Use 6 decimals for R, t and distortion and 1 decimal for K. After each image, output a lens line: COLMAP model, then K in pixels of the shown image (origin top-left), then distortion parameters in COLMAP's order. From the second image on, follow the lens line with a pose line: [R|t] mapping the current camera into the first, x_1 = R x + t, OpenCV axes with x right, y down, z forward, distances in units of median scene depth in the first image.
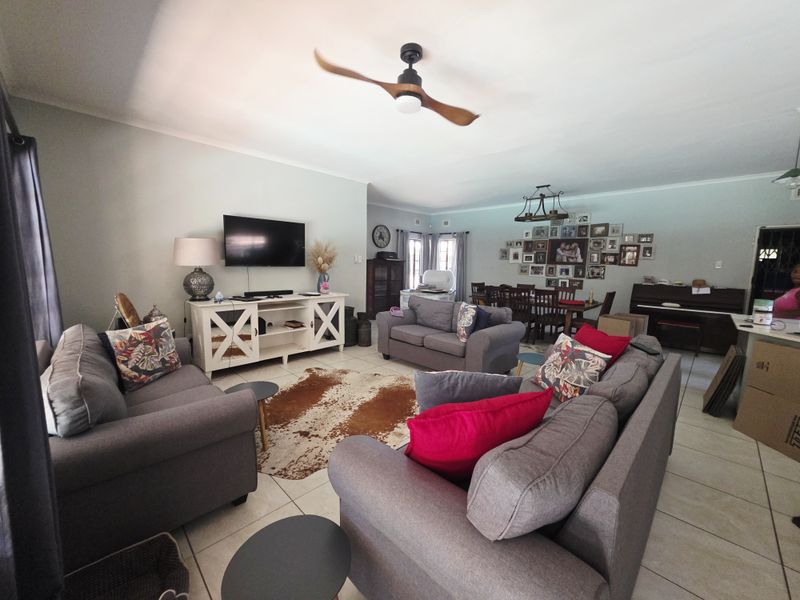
lens RADIAL K [[322.2, 0, 401.2], [0, 322.2, 301.2], [0, 0, 1]] dist [-0.000903, 0.000710]
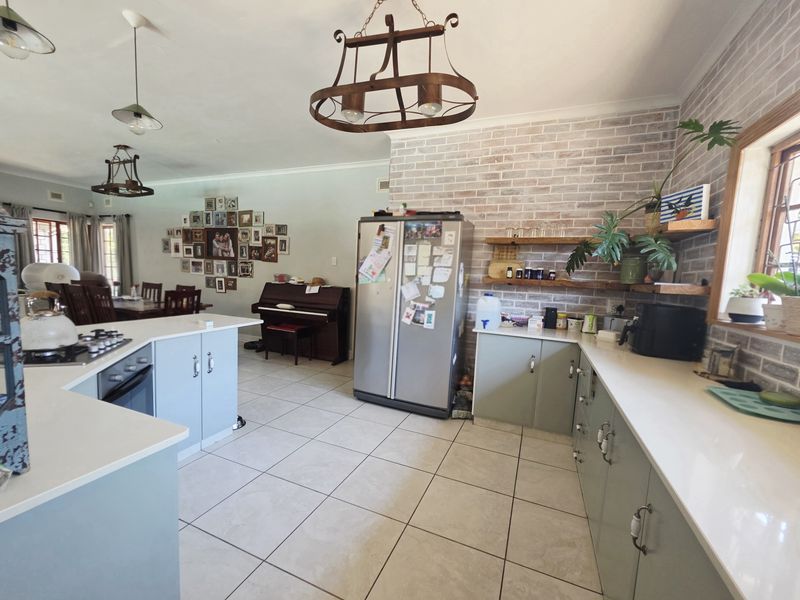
lens RADIAL K [[322.2, 0, 404.8], [0, 322.2, 303.6], [0, 0, 1]] dist [-0.000903, 0.000710]
pose [[0.923008, -0.005854, 0.384737, 0.628725], [0.014609, 0.999697, -0.019835, 0.020338], [-0.384504, 0.023929, 0.922813, 0.074156]]
